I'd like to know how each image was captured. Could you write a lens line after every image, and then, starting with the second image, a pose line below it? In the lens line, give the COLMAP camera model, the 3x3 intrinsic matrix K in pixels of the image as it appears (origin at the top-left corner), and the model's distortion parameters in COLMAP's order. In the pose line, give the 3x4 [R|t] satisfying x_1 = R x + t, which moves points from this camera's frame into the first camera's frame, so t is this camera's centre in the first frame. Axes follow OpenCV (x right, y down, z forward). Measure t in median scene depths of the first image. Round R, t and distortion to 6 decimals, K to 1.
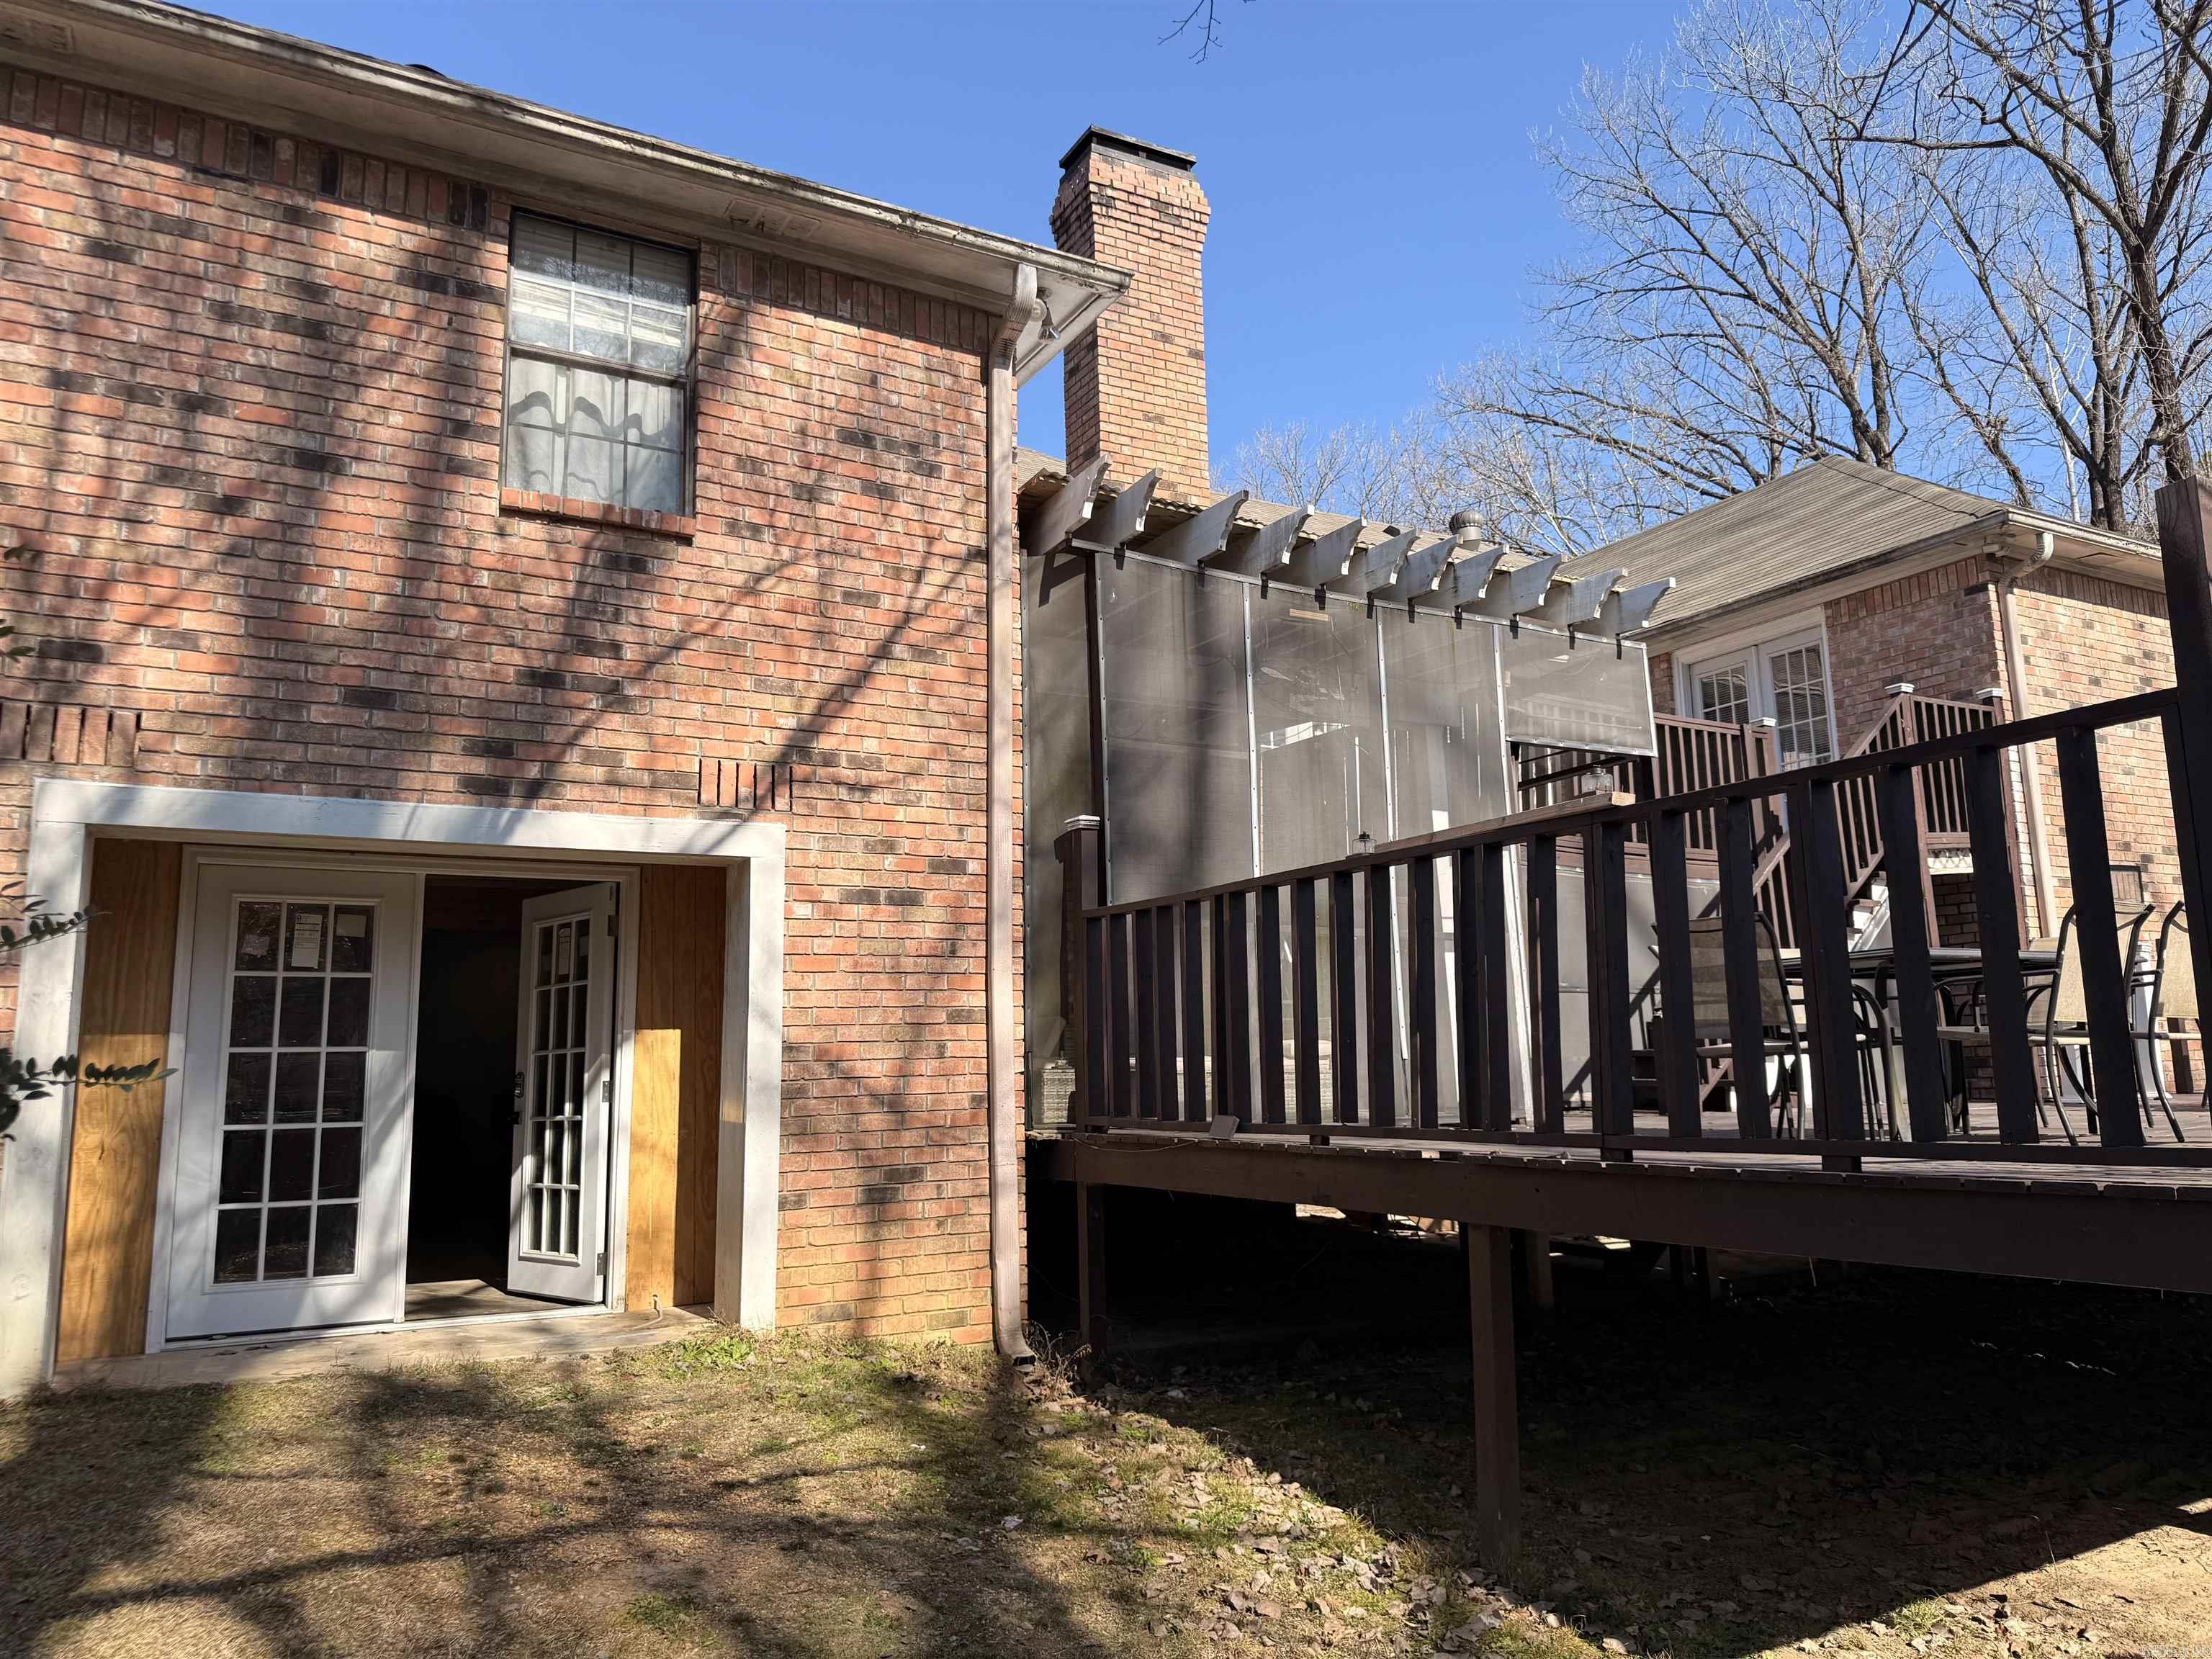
lens RADIAL K [[1548.4, 0, 1106.0], [0, 1548.4, 829.5], [0, 0, 1]] dist [0.033677, -0.001550]
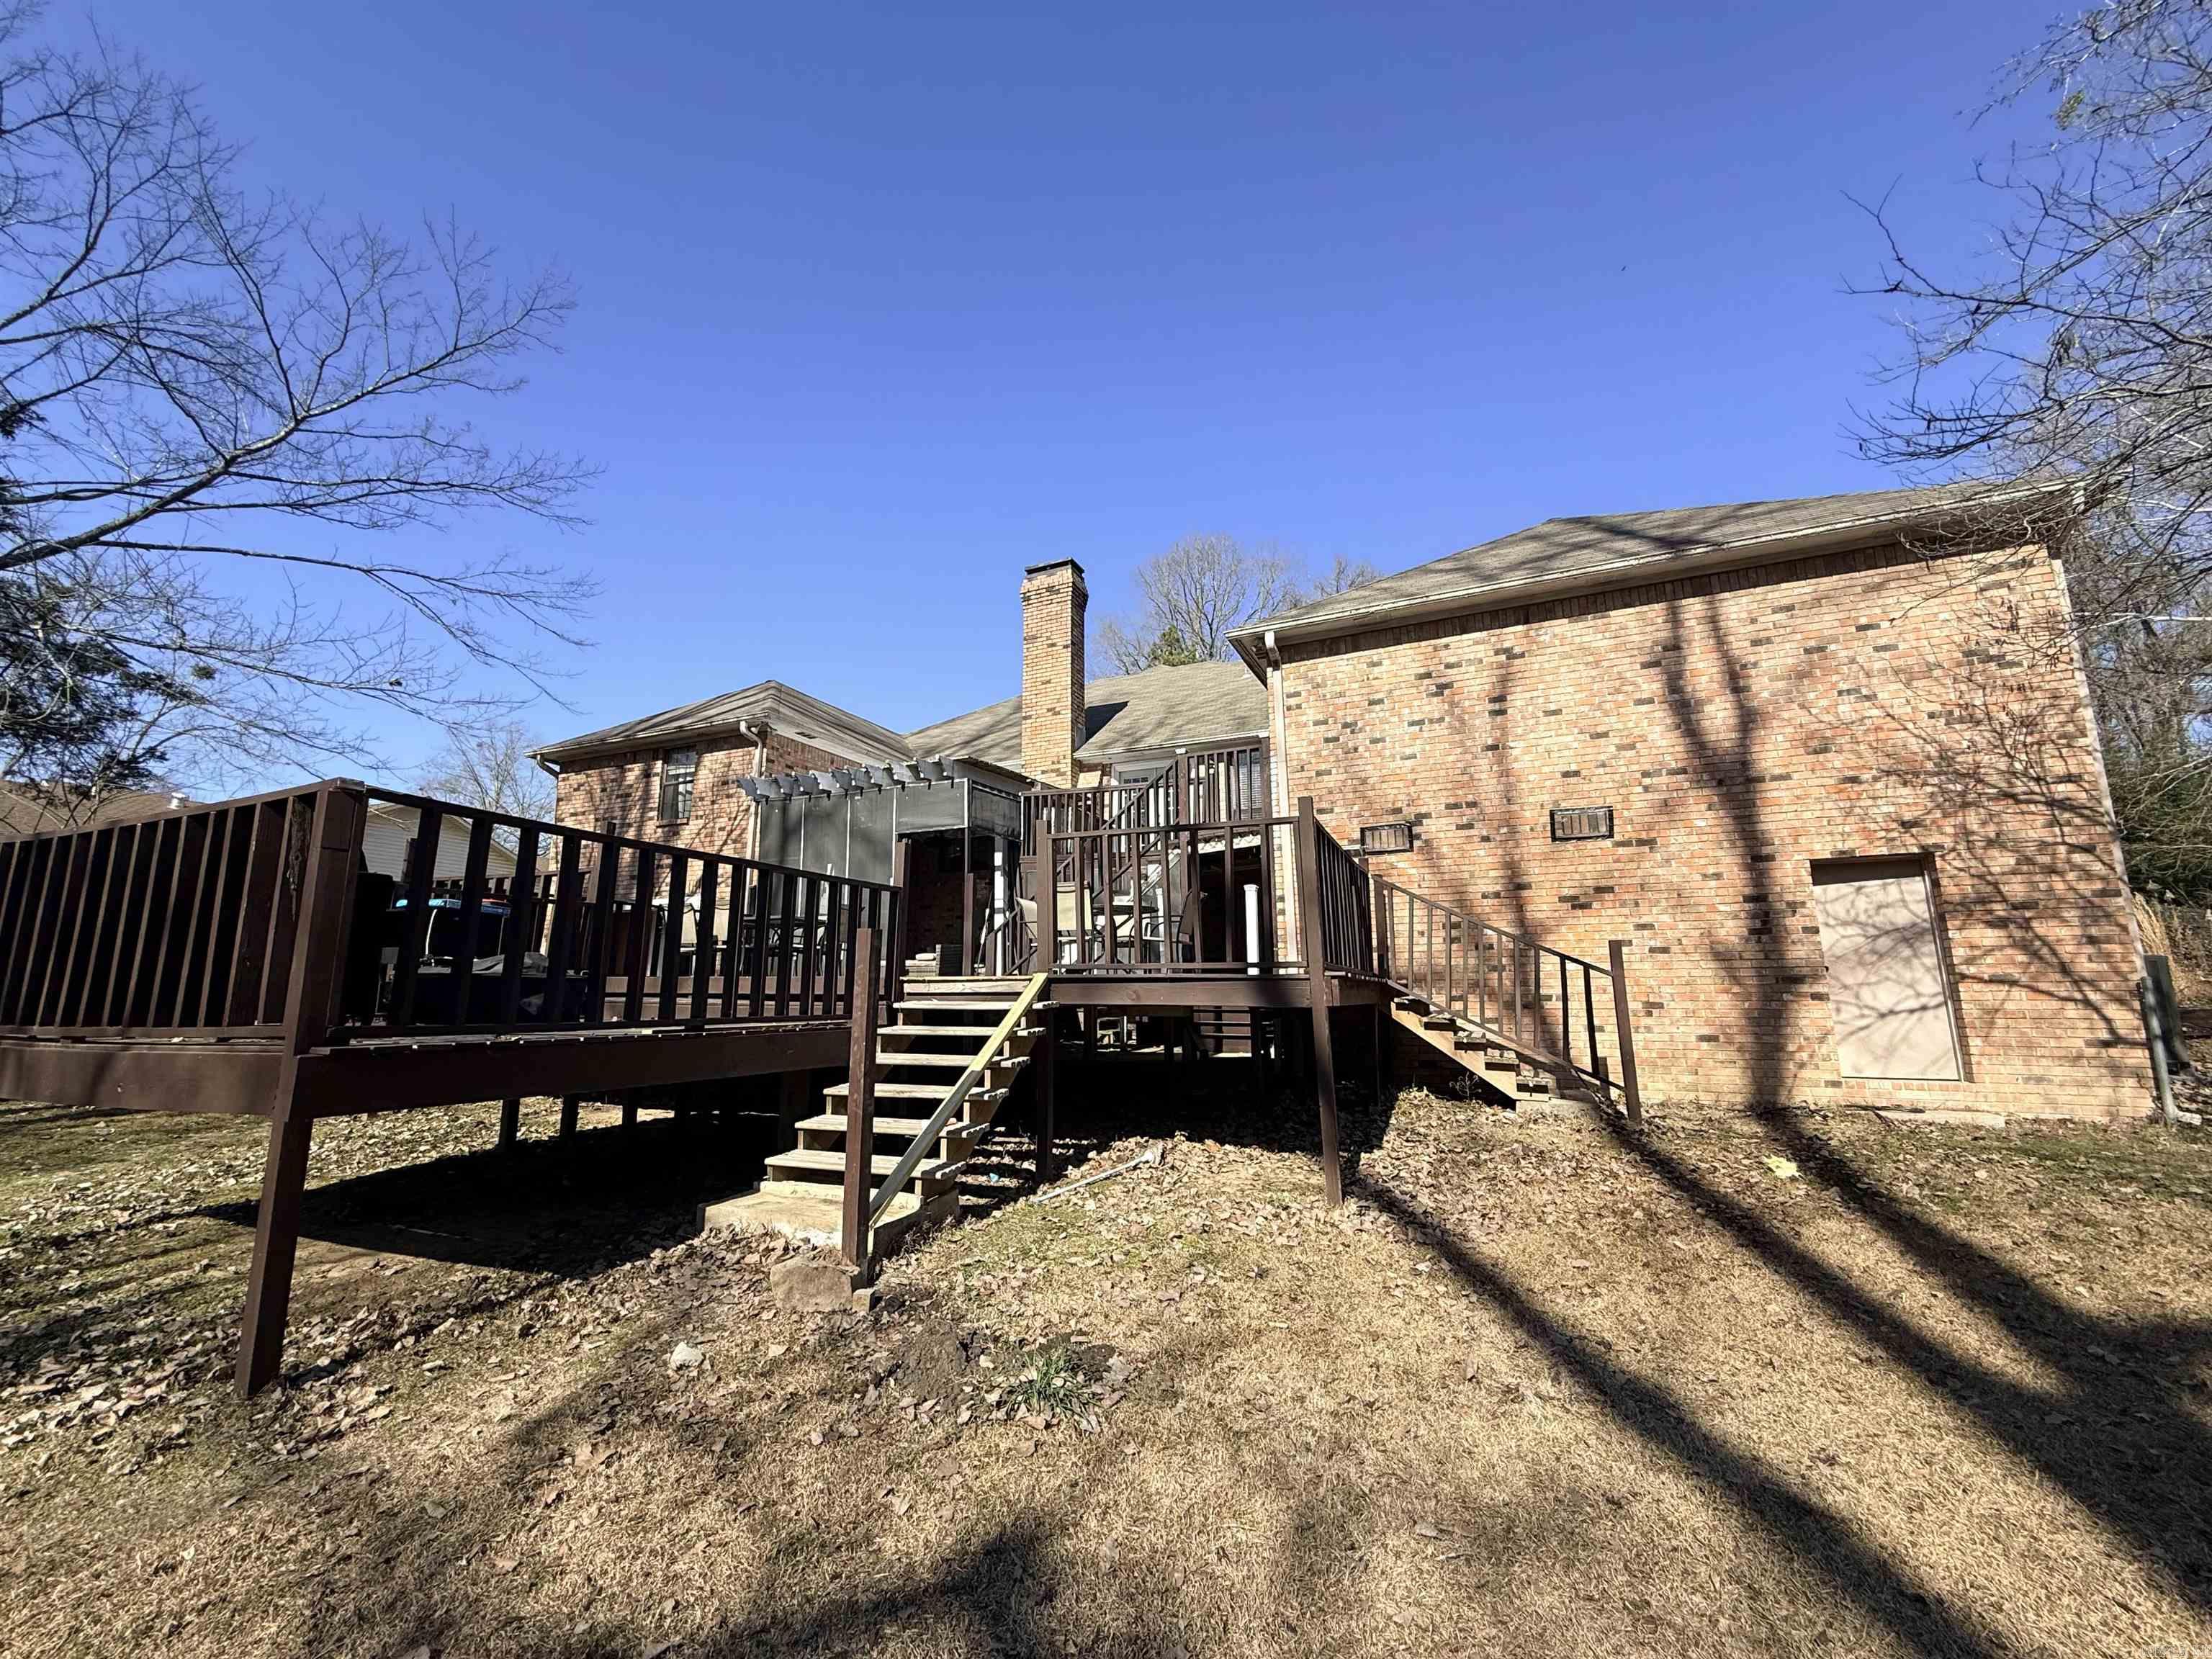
lens RADIAL K [[886.2, 0, 1106.0], [0, 886.2, 829.5], [0, 0, 1]] dist [-0.001101, -0.000160]
pose [[0.590003, -0.128556, -0.797101, 1.106515], [0.113025, 0.990672, -0.076115, 0.057776], [0.799451, -0.045184, 0.599030, 0.282531]]
